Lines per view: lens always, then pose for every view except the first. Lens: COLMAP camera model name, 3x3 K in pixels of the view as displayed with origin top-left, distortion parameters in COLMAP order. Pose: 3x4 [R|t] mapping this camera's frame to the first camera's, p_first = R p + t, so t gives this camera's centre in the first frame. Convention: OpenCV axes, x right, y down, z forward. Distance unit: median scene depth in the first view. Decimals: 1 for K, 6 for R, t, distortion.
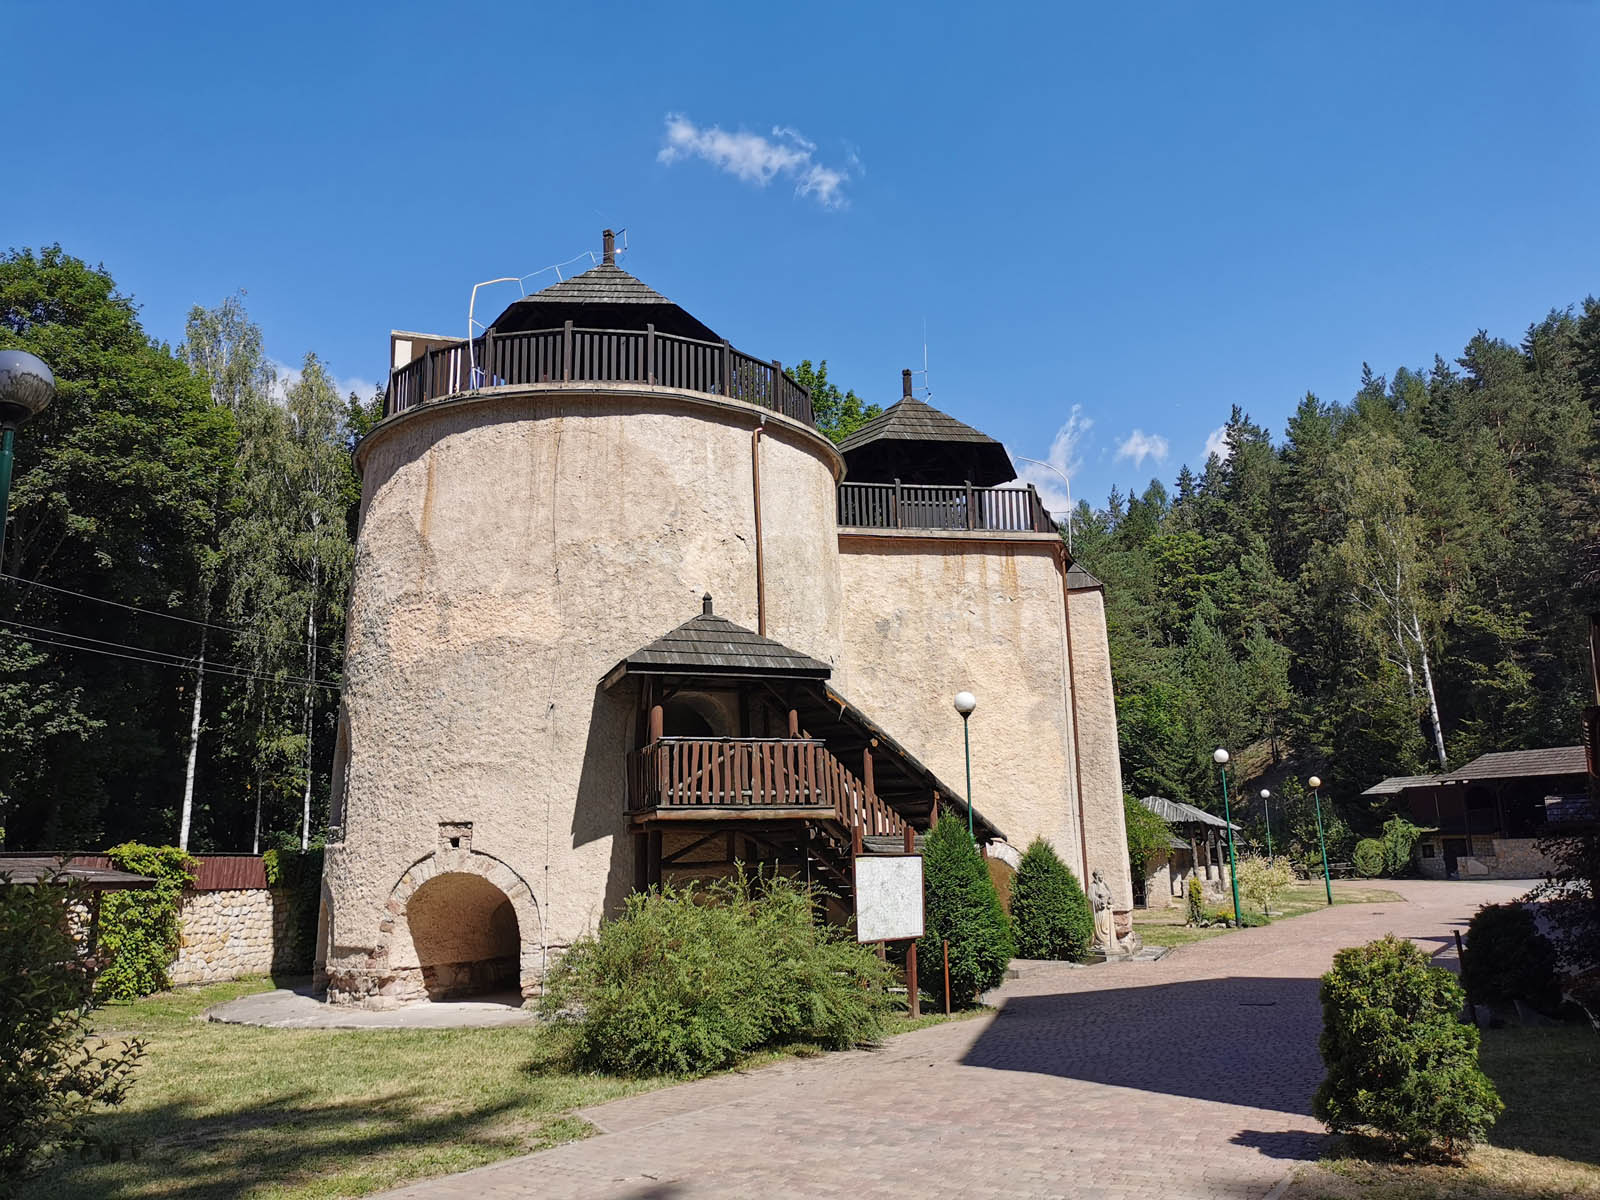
lens RADIAL K [[1227.8, 0, 799.9], [0, 1227.8, 585.5], [0, 0, 1]] dist [0.013419, 0.015538]
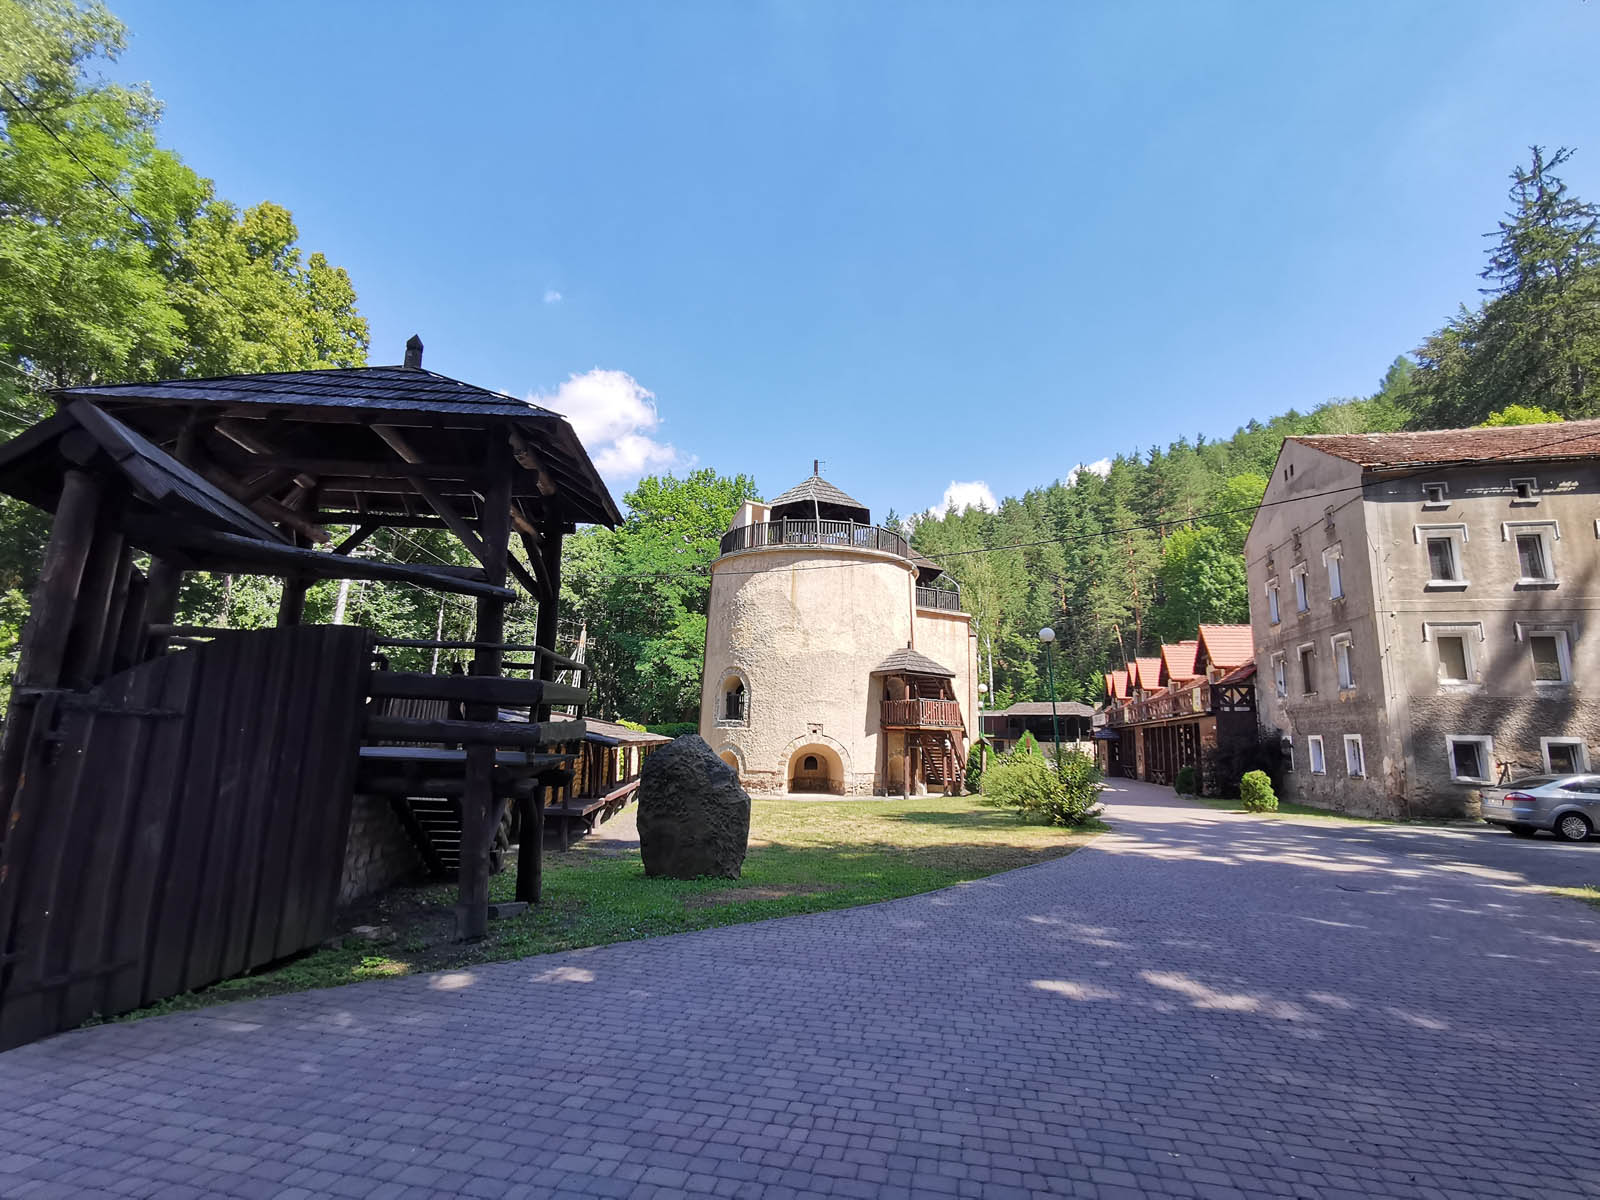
lens RADIAL K [[763.0, 0, 819.2], [0, 763.0, 599.7], [0, 0, 1]] dist [0.005850, 0.003130]
pose [[0.930062, 0.109109, 0.350829, -0.765580], [-0.123215, 0.992216, 0.018066, -0.078244], [-0.346126, -0.060030, 0.936265, -0.401742]]
